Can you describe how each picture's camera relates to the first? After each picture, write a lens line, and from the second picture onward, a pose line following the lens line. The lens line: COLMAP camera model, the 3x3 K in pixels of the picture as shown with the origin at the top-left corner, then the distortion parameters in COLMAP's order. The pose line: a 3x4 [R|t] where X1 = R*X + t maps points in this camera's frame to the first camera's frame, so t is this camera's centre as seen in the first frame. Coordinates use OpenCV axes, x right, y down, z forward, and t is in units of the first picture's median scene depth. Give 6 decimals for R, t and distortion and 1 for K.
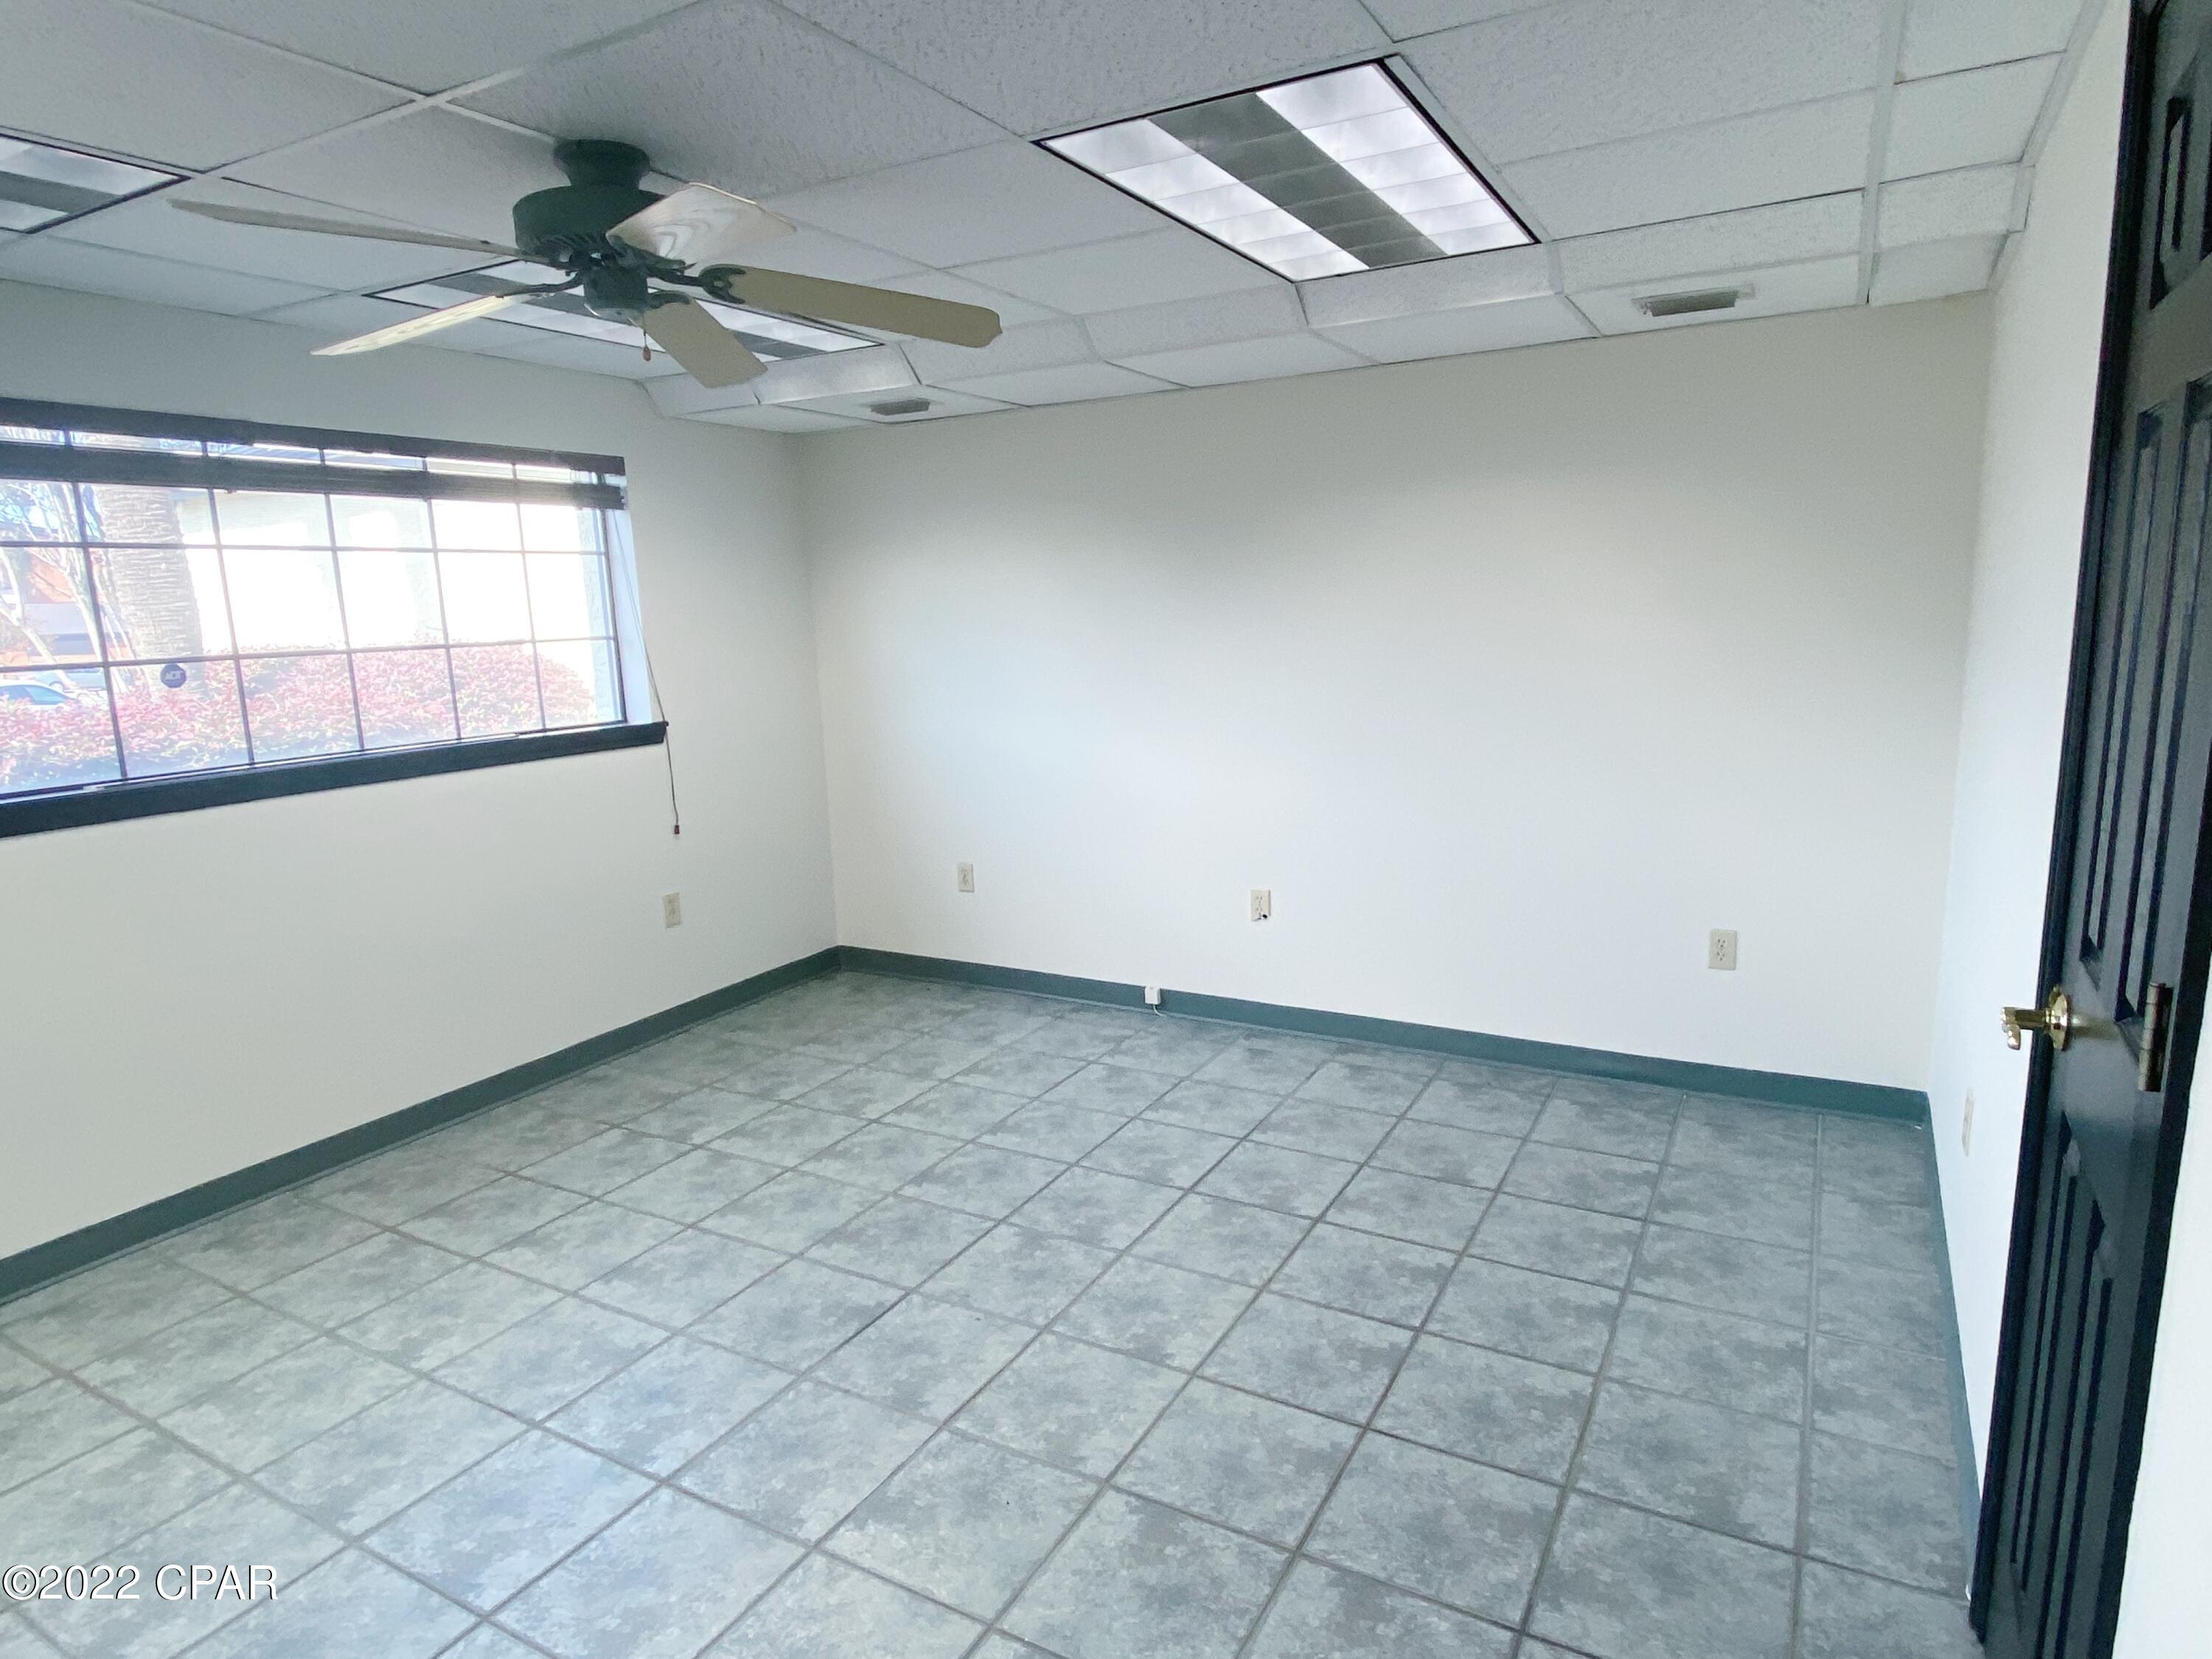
lens RADIAL K [[1265.3, 0, 1109.8], [0, 1265.3, 820.9], [0, 0, 1]] dist [0.049044, -0.048188]
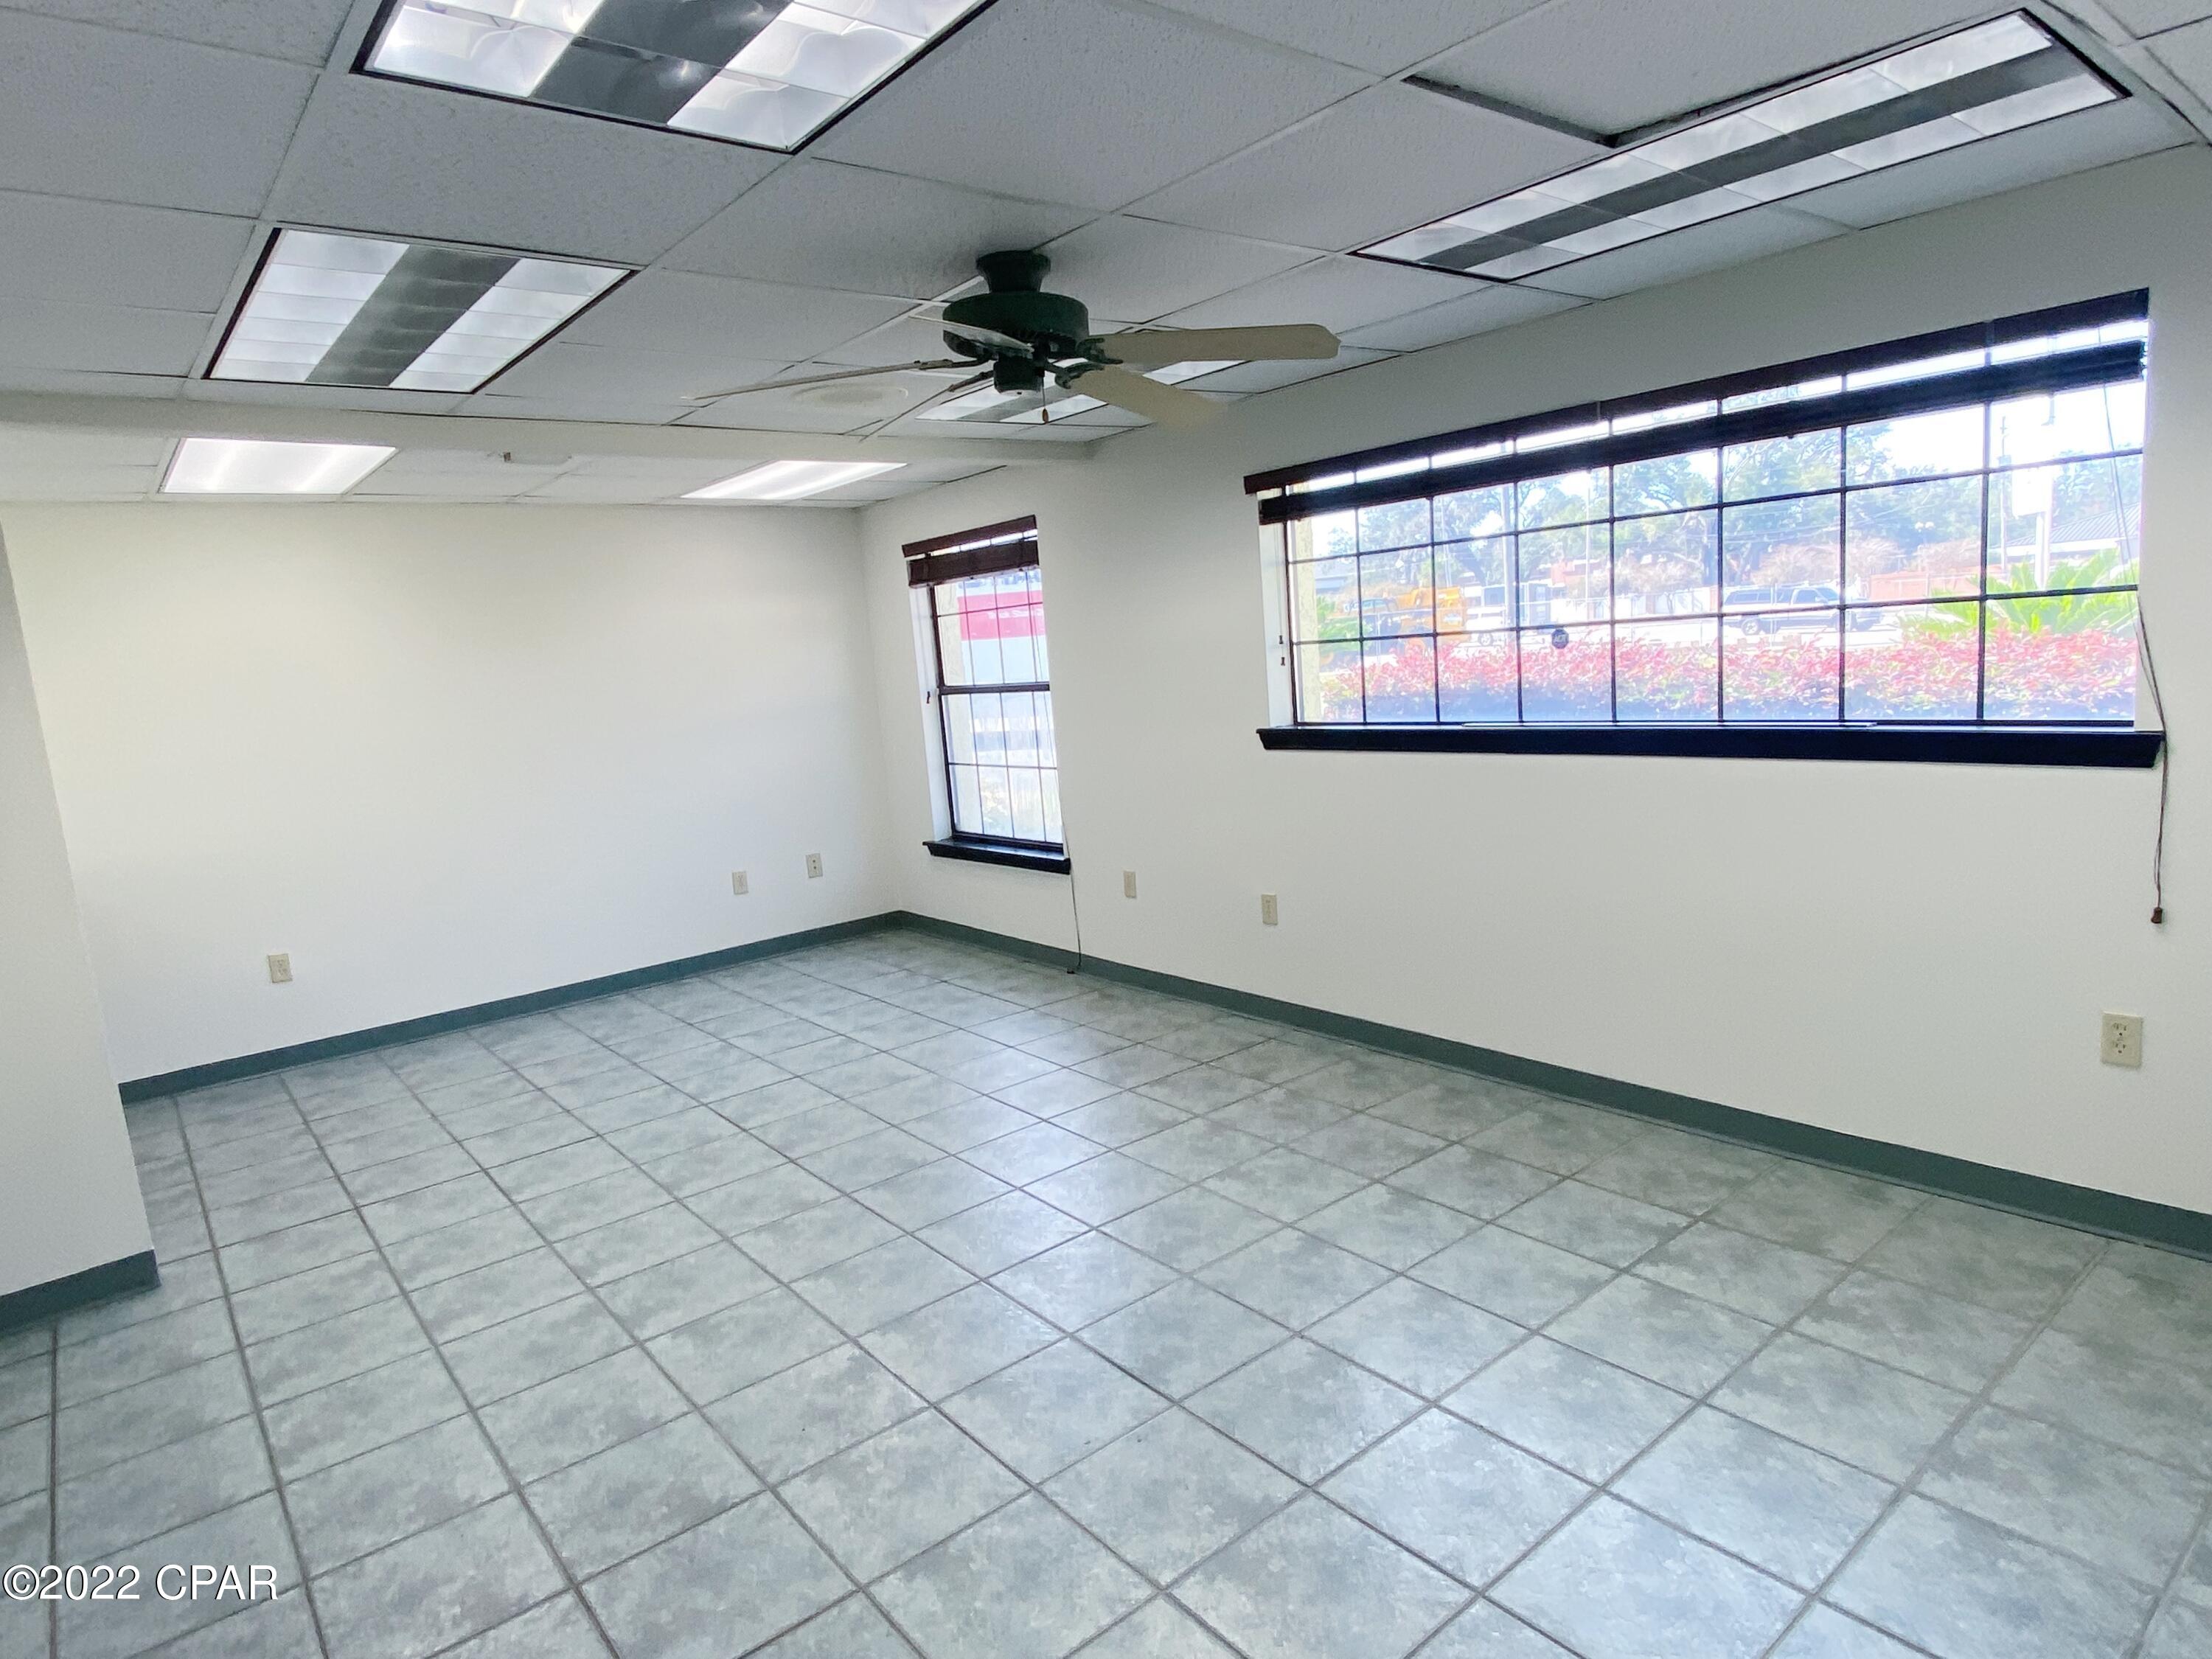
lens RADIAL K [[1265.3, 0, 1109.8], [0, 1265.3, 820.9], [0, 0, 1]] dist [0.049044, -0.048188]
pose [[-0.360803, 0.194772, -0.912077, 0.482077], [-0.071730, 0.969258, 0.235358, -0.185499], [0.929879, 0.150341, -0.335740, 0.975304]]
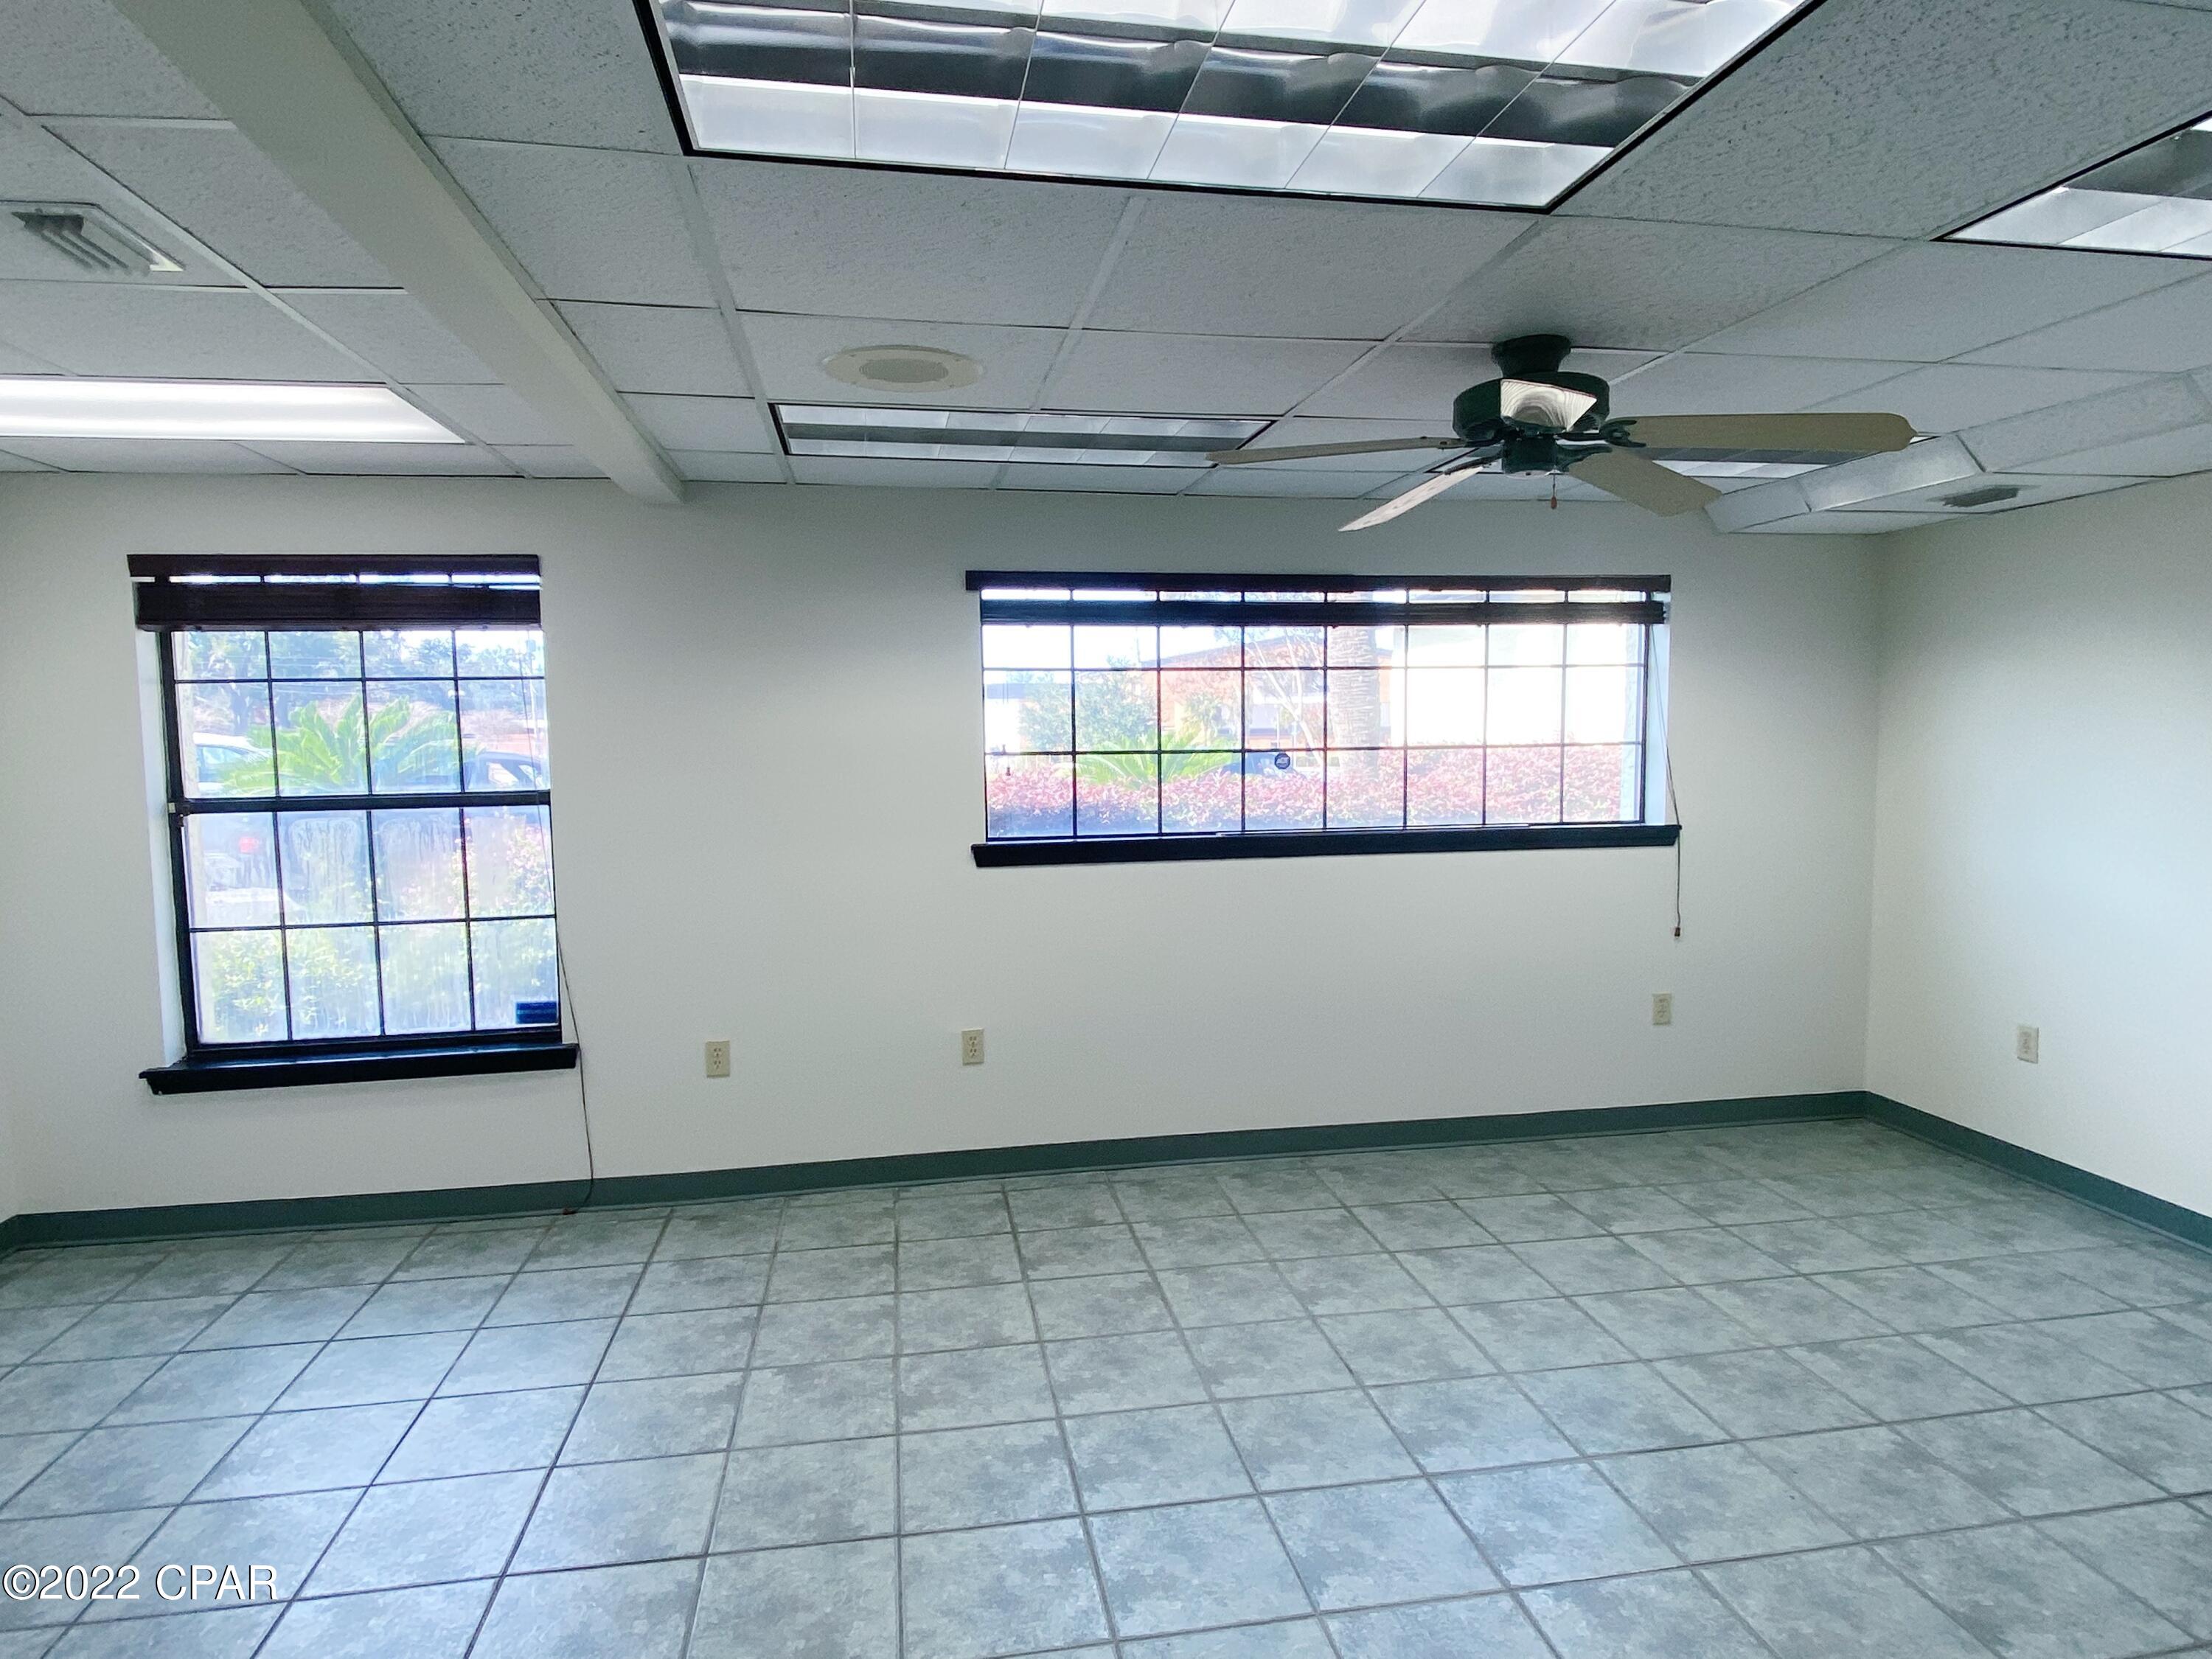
lens RADIAL K [[1265.3, 0, 1109.8], [0, 1265.3, 820.9], [0, 0, 1]] dist [0.049044, -0.048188]
pose [[0.634720, 0.083643, -0.768202, 0.194856], [-0.144211, 0.989481, -0.011418, -0.005178], [0.759166, 0.118030, 0.640106, -0.009519]]
